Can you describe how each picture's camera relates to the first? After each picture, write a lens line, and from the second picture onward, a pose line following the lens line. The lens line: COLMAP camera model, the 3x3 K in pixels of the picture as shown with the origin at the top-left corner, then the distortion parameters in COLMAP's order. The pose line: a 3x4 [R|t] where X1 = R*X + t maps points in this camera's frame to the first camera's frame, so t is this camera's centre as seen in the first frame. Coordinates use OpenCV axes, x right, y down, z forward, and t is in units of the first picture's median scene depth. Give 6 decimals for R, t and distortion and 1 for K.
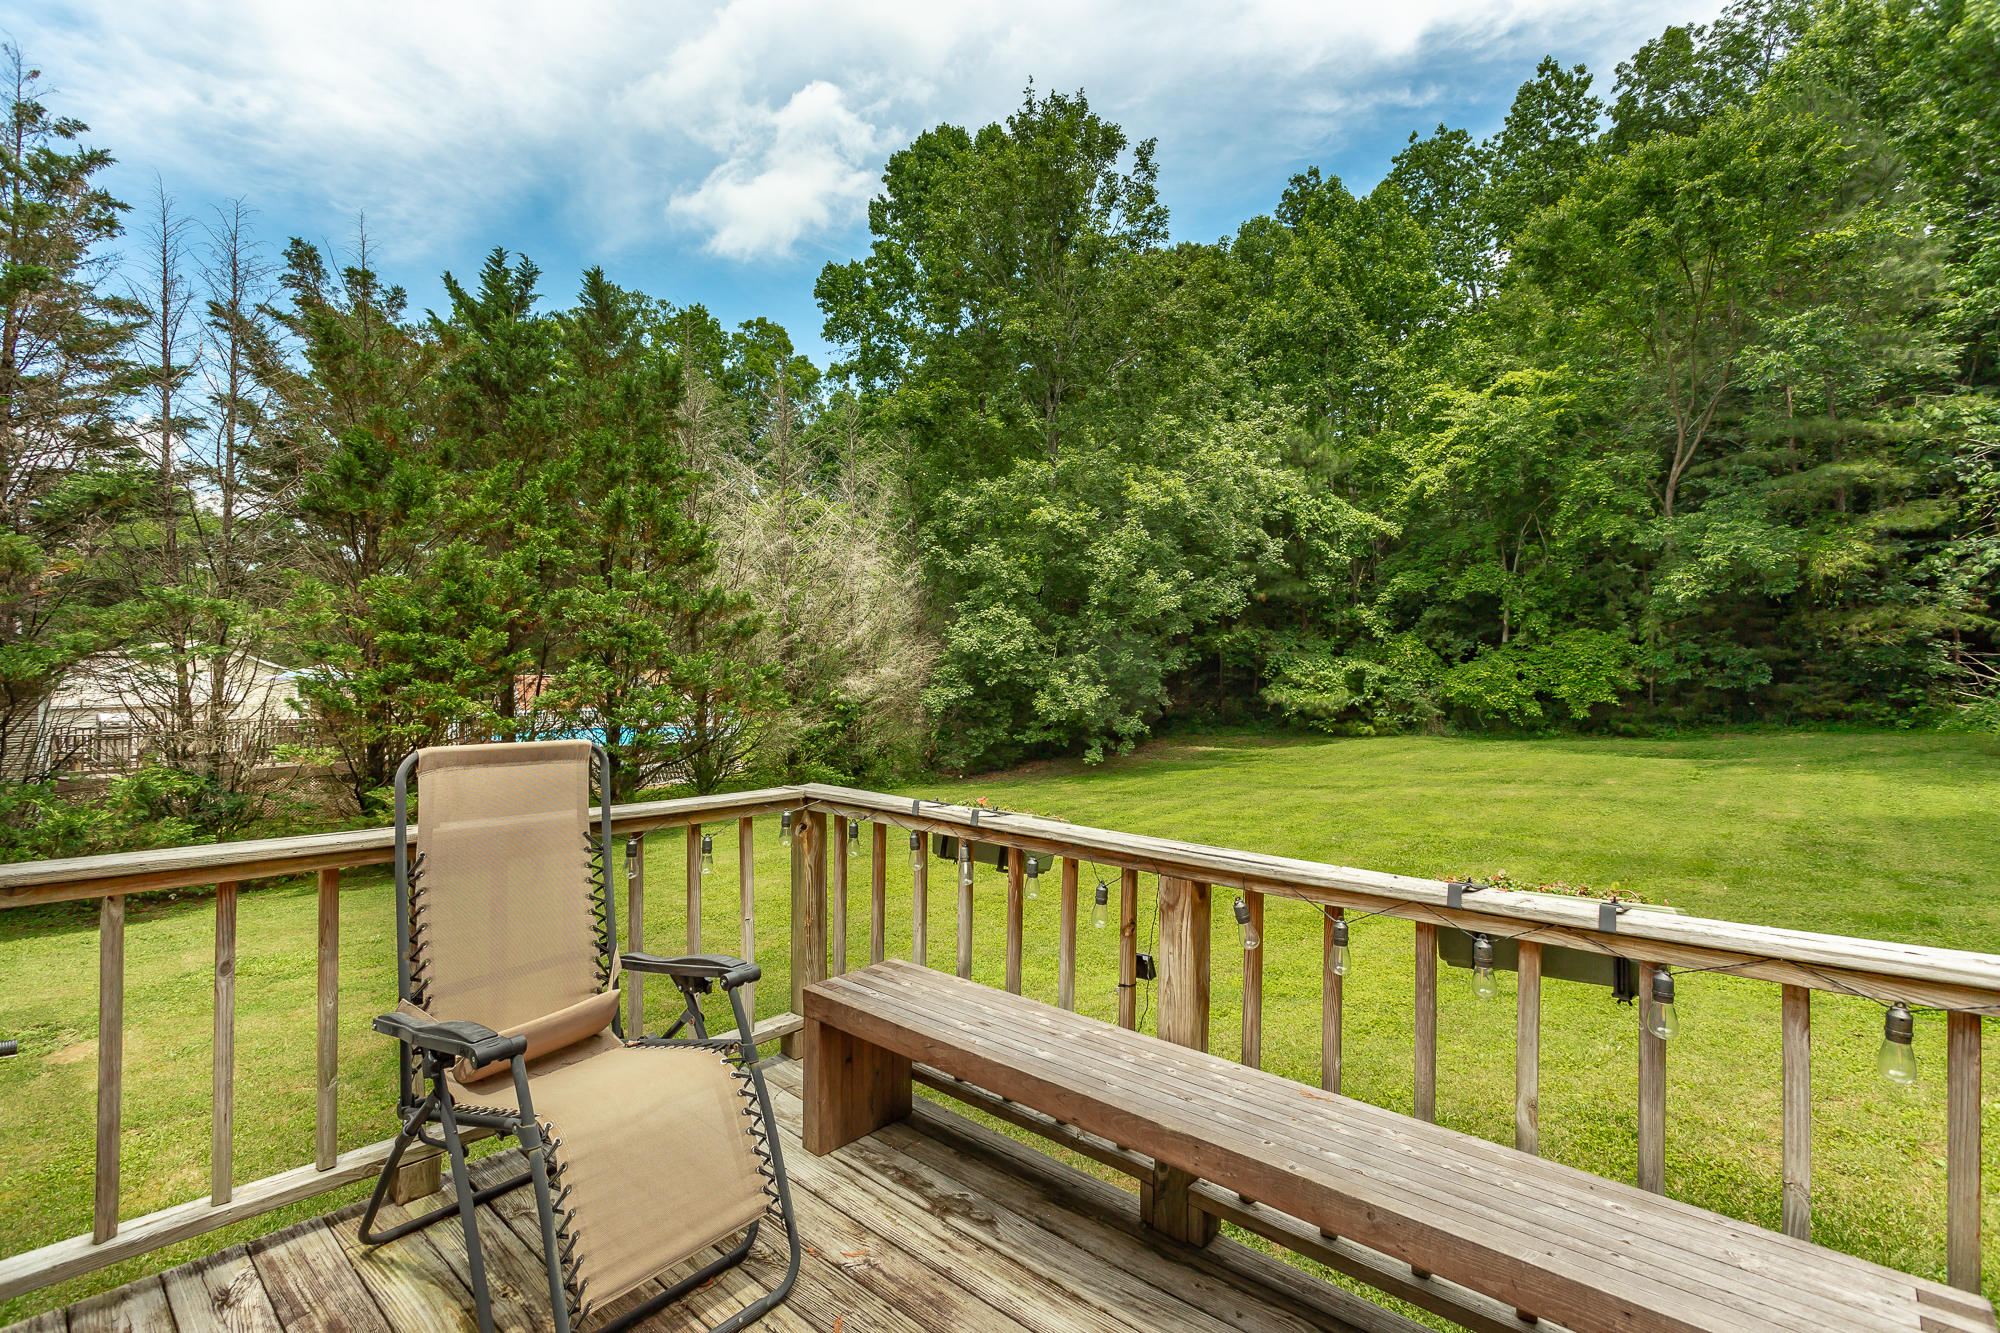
lens RADIAL K [[933.9, 0, 969.5], [0, 933.9, 658.6], [0, 0, 1]] dist [-0.001037, 0.001047]
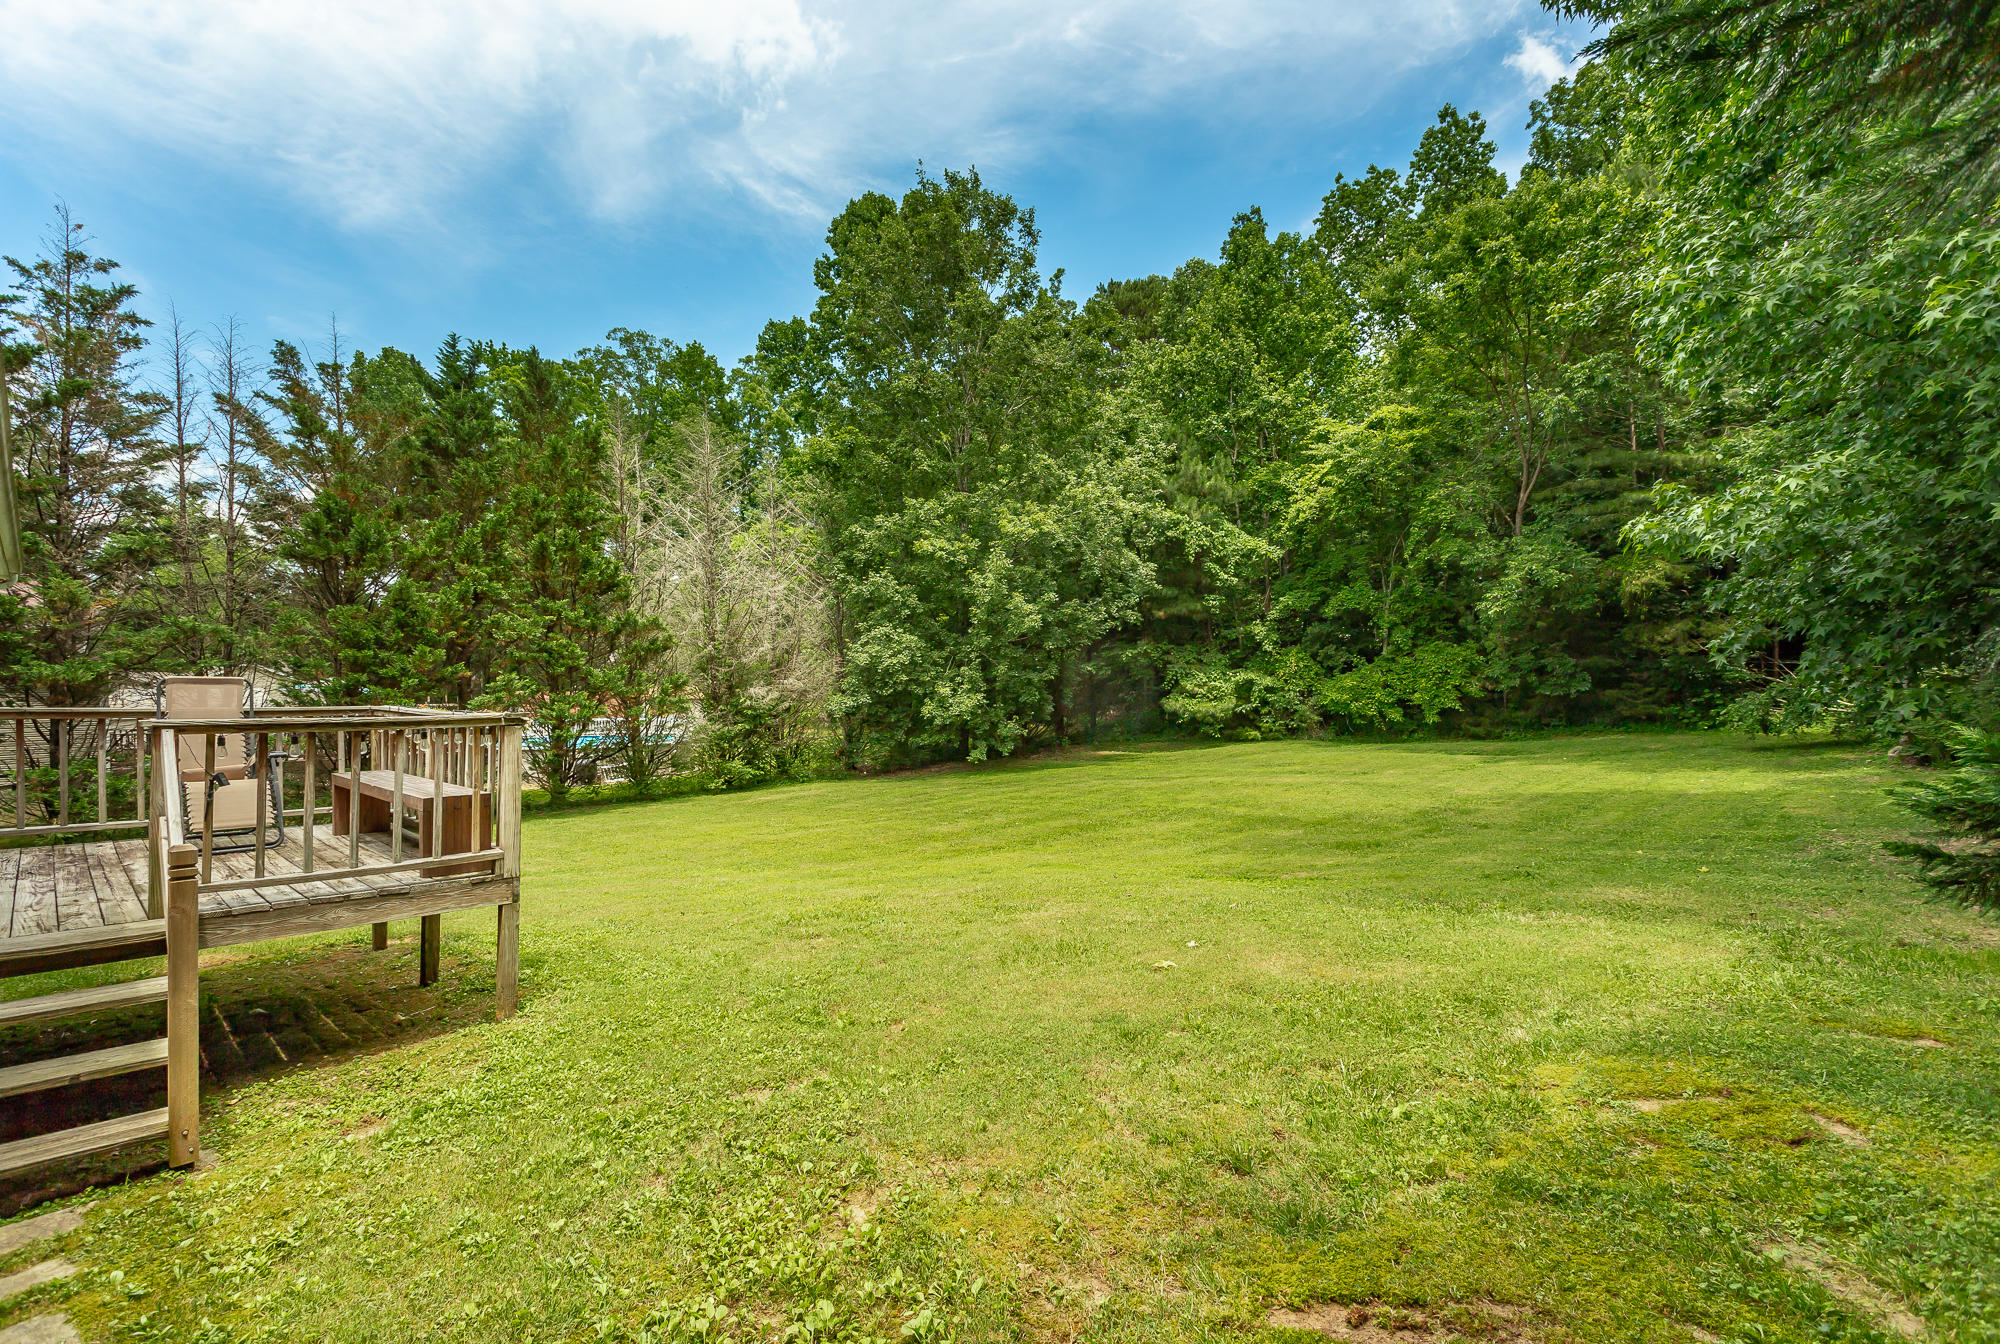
lens RADIAL K [[934.6, 0, 967.3], [0, 934.6, 697.8], [0, 0, 1]] dist [0.000706, -0.000134]
pose [[0.998703, -0.004303, -0.050729, 0.177447], [0.005354, 0.999774, 0.020592, 0.009667], [0.050629, -0.020837, 0.998500, -0.150624]]
